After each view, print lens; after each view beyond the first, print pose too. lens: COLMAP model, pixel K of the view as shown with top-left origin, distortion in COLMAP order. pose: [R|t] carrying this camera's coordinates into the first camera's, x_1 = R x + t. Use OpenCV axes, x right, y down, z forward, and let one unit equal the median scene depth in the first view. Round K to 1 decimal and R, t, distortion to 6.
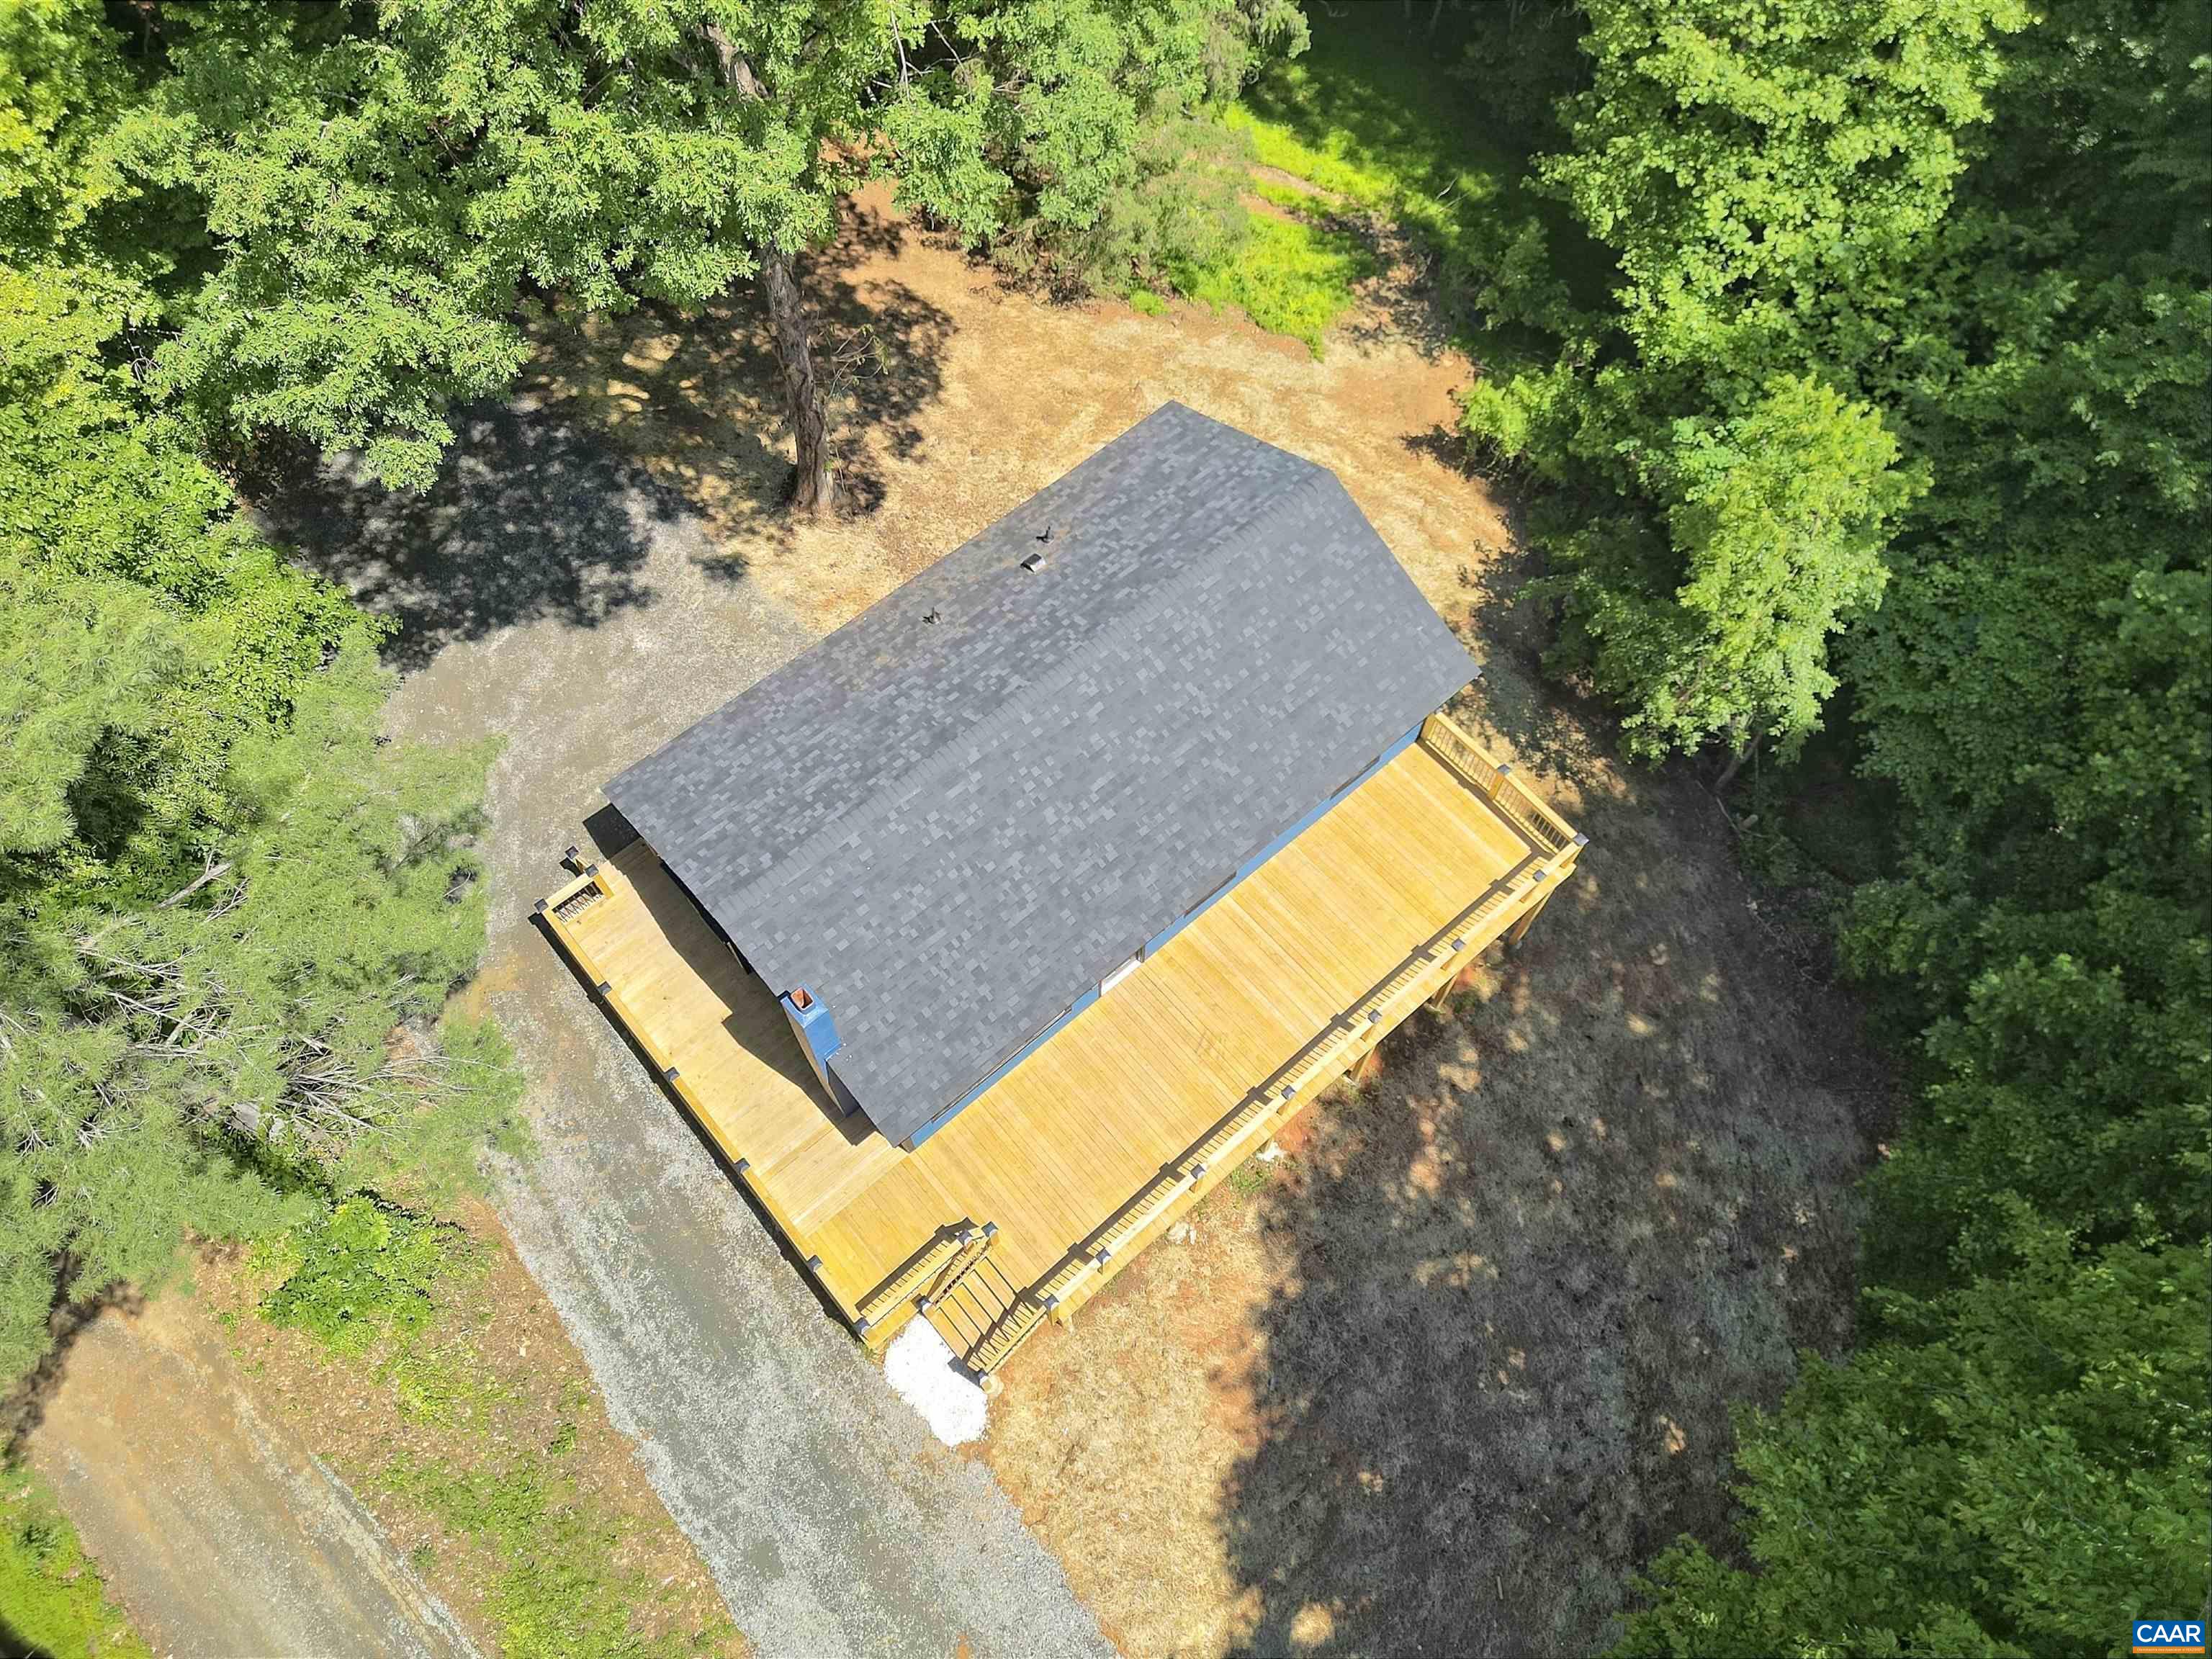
lens RADIAL K [[1586.6, 0, 1113.3], [0, 1586.6, 832.1], [0, 0, 1]] dist [0.064534, -0.069613]
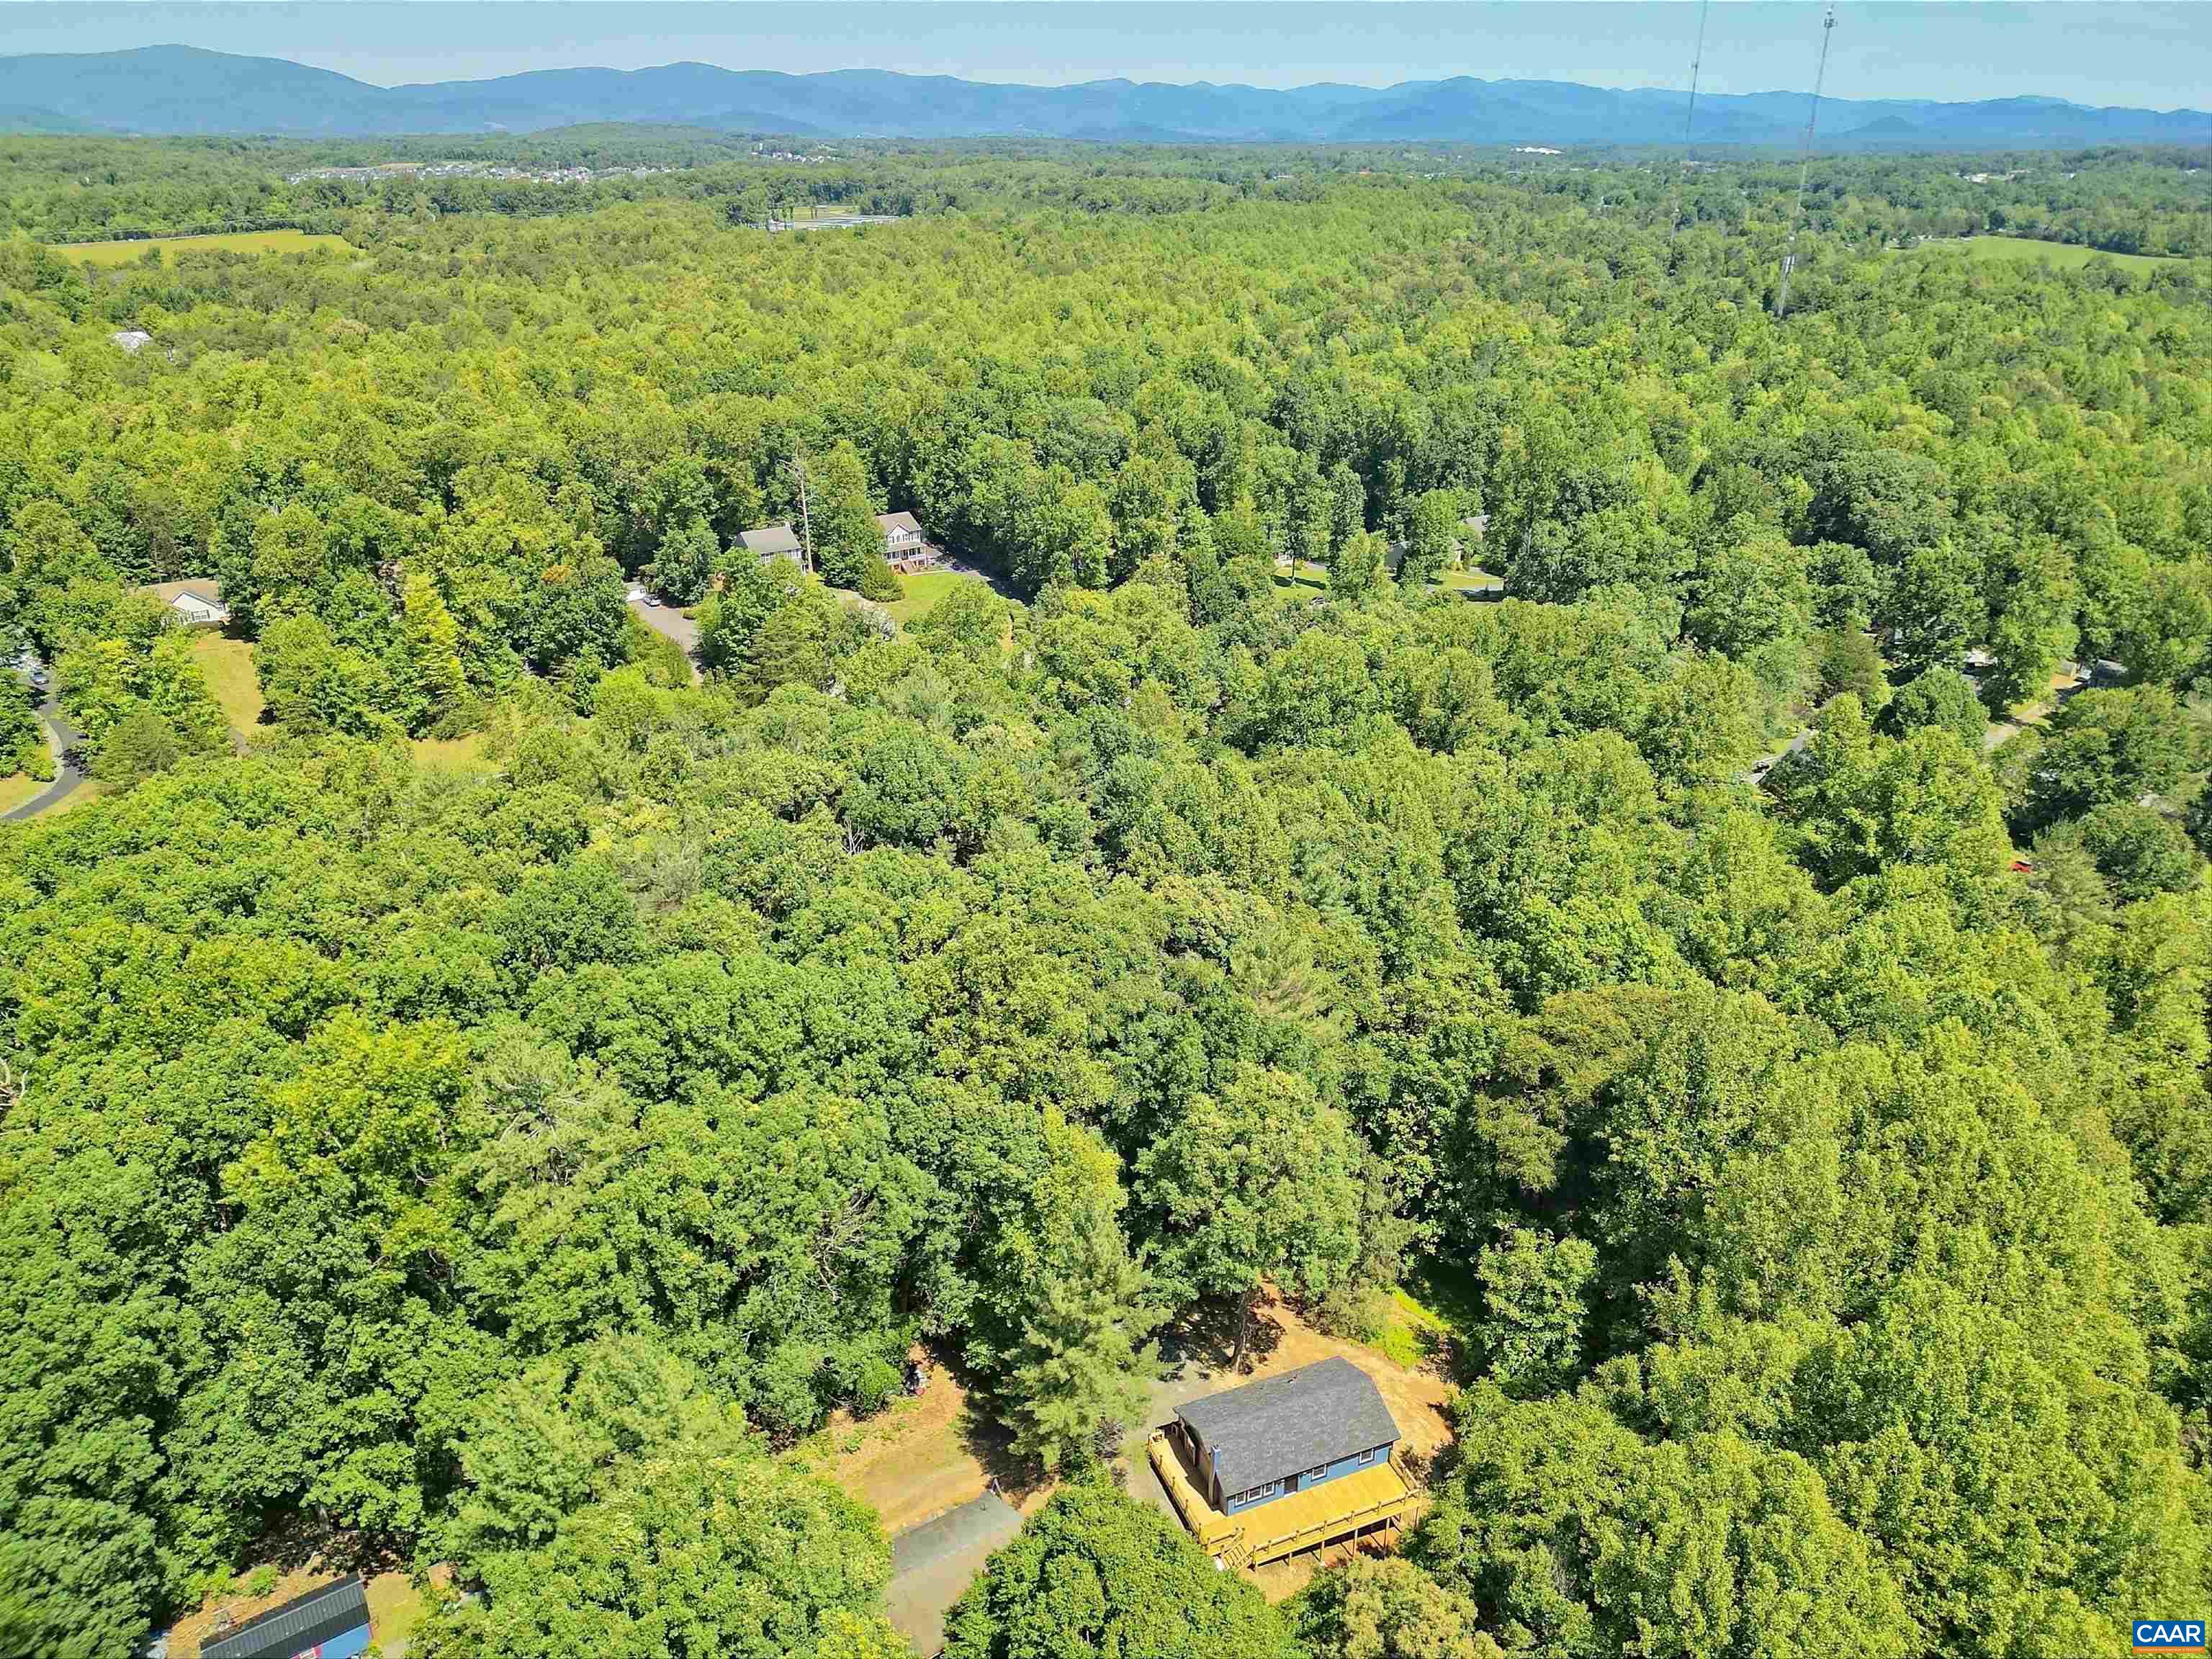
lens RADIAL K [[1546.9, 0, 1109.8], [0, 1546.9, 831.3], [0, 0, 1]] dist [0.073172, -0.067371]
pose [[0.950624, 0.132406, -0.280681, 0.445717], [-0.280992, 0.751153, -0.597338, 1.286507], [0.131744, 0.646713, 0.751269, -2.932451]]
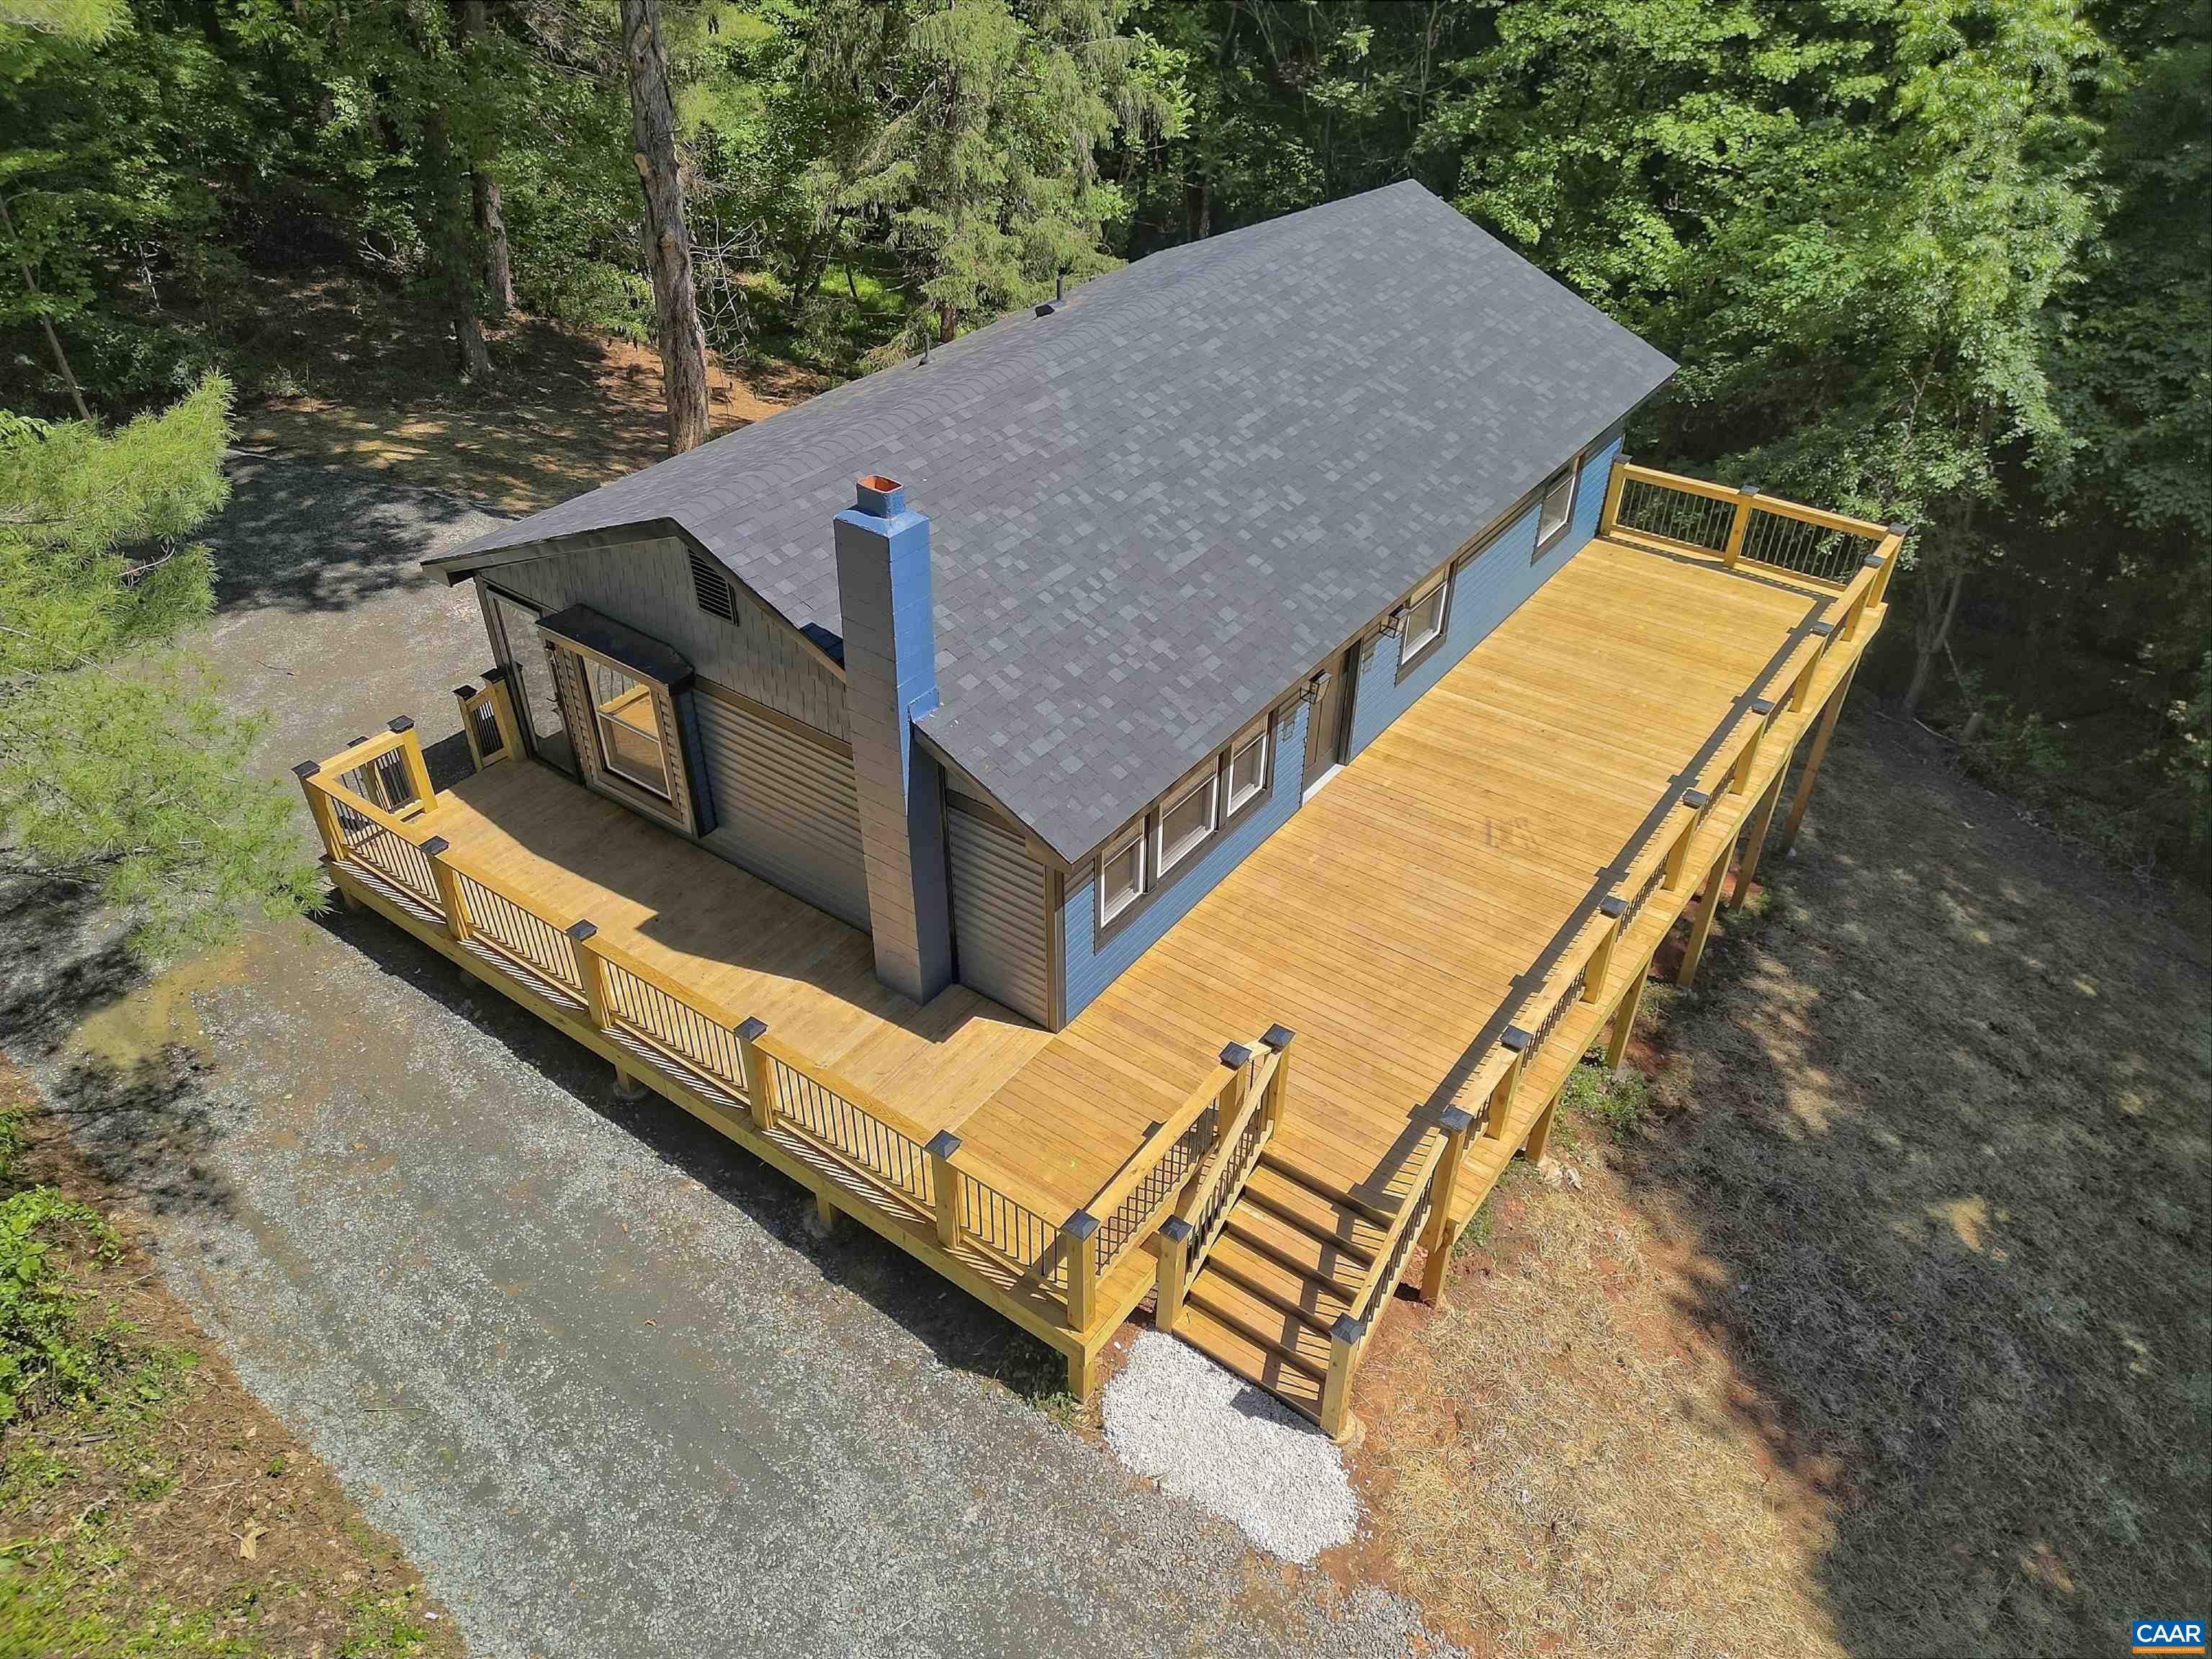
lens RADIAL K [[1546.9, 0, 1109.8], [0, 1546.9, 831.3], [0, 0, 1]] dist [0.073172, -0.067371]
pose [[0.974120, -0.132229, 0.183319, -0.193964], [0.199569, 0.883939, -0.422876, 0.359083], [-0.106126, 0.448516, 0.887452, 0.512698]]
